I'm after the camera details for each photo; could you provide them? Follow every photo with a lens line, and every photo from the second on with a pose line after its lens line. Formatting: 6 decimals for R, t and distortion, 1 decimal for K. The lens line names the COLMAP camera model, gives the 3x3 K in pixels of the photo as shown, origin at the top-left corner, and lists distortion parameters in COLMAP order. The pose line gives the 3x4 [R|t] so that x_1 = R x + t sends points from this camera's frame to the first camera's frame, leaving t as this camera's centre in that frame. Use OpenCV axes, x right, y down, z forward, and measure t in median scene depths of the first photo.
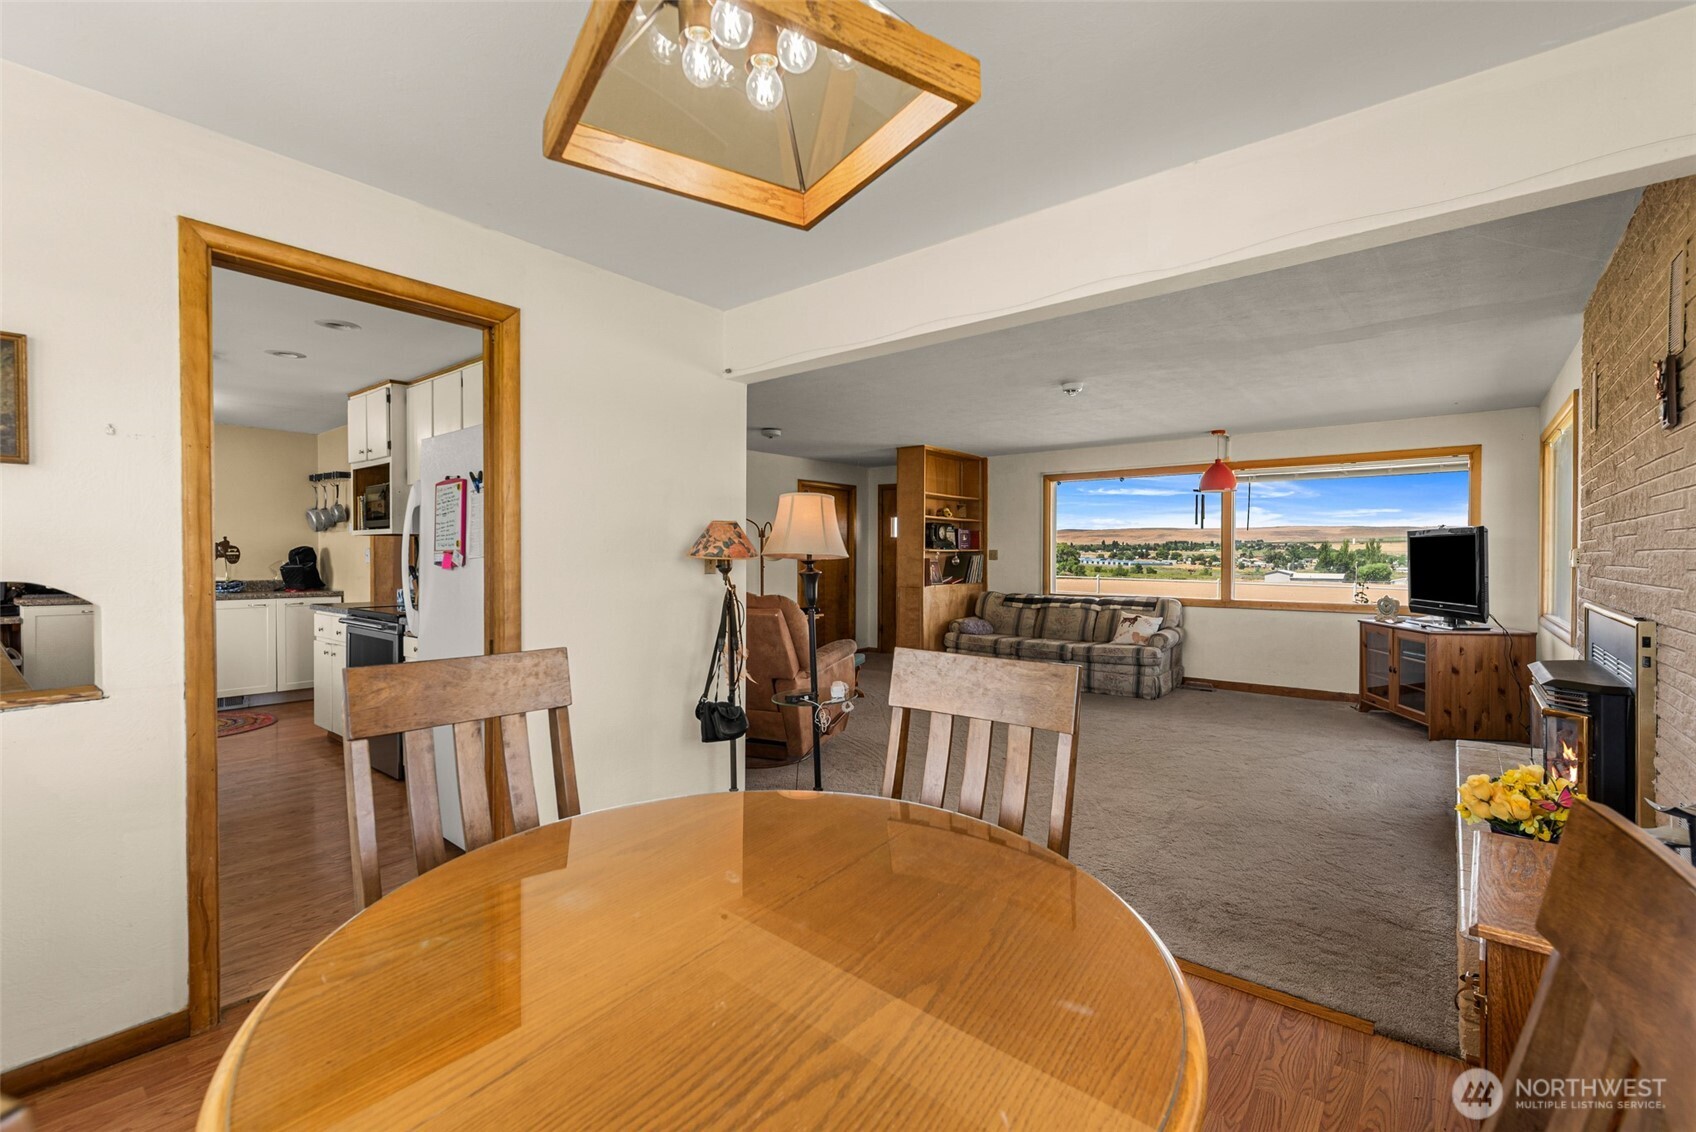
lens RADIAL K [[736.0, 0, 860.4], [0, 736.0, 564.4], [0, 0, 1]] dist [-0.000541, -0.000224]
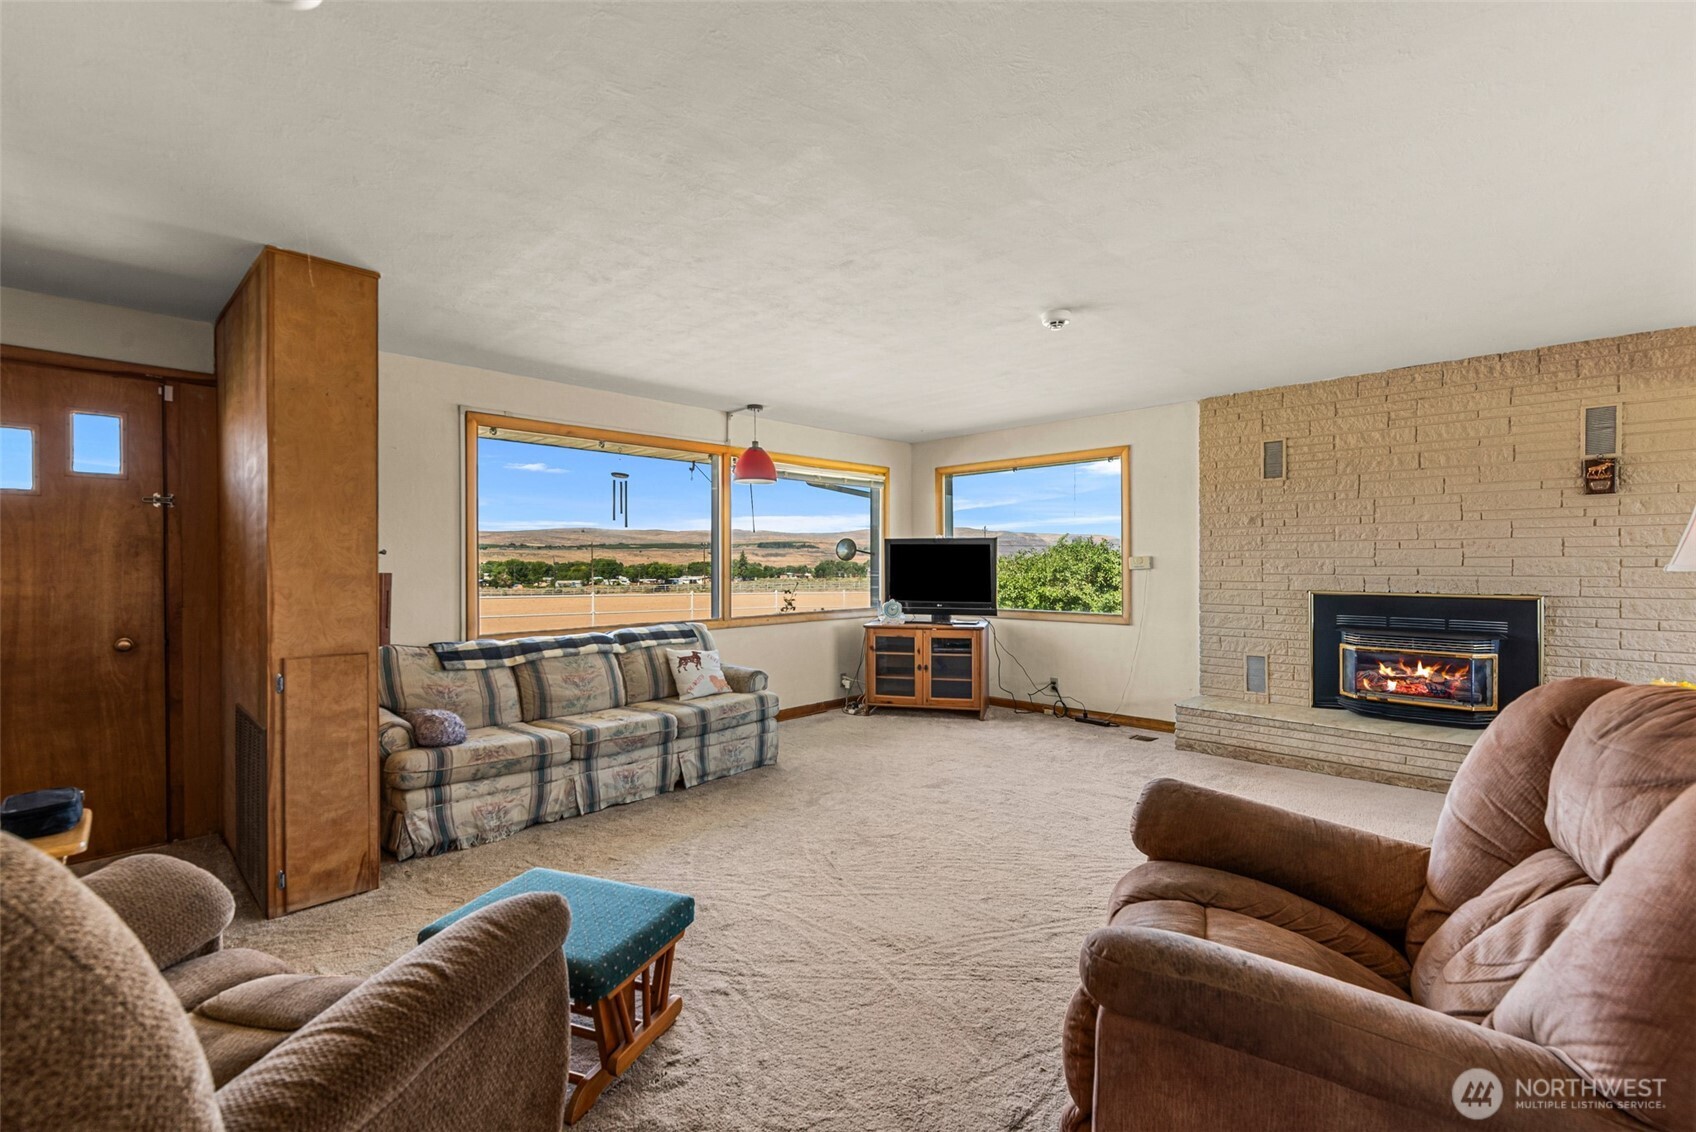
lens RADIAL K [[746.1, 0, 859.3], [0, 746.1, 566.0], [0, 0, 1]] dist [0.000767, -0.000502]
pose [[0.089050, -0.008442, 0.995991, -0.289967], [0.016162, 0.999845, 0.007030, -0.011619], [-0.995896, 0.015472, 0.089172, 0.767176]]
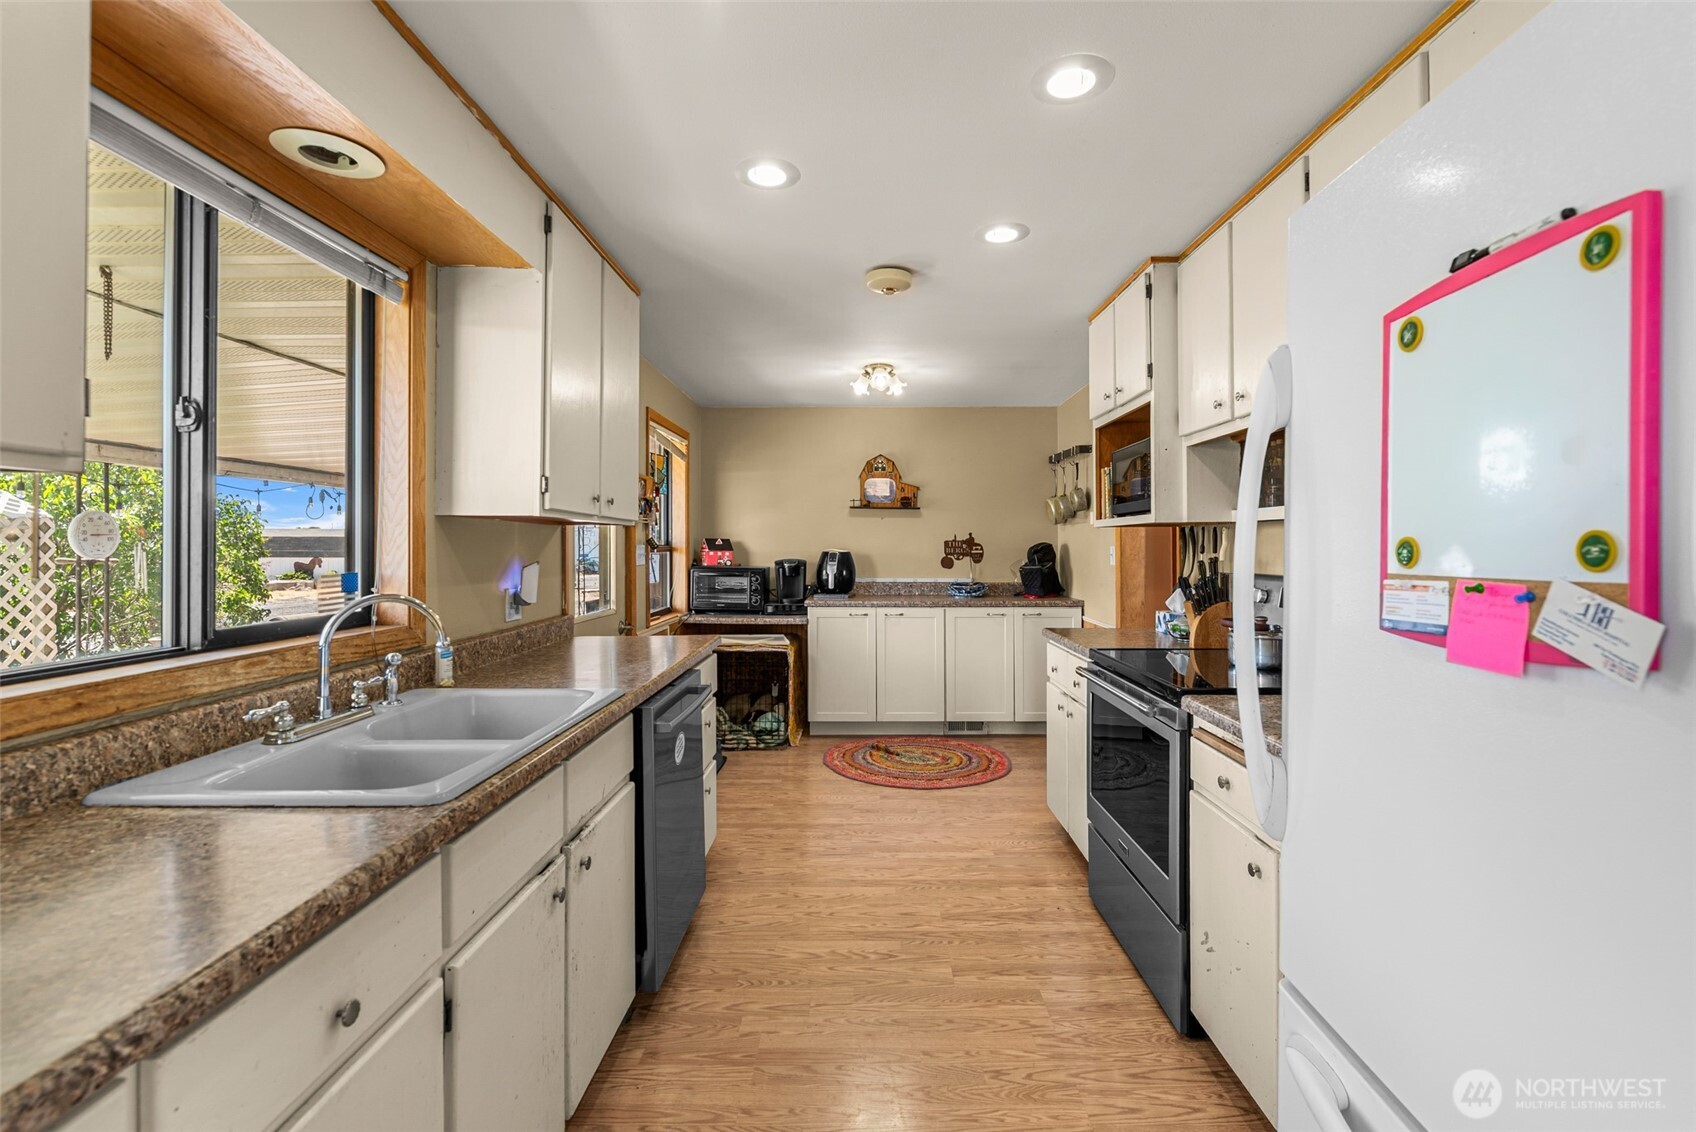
lens RADIAL K [[747.2, 0, 846.3], [0, 747.2, 541.8], [0, 0, 1]] dist [-0.037422, -0.000144]
pose [[0.604245, -0.009248, -0.796745, -0.218093], [-0.004589, 0.999876, -0.015085, -0.011623], [0.796786, 0.012771, 0.604127, 0.310839]]
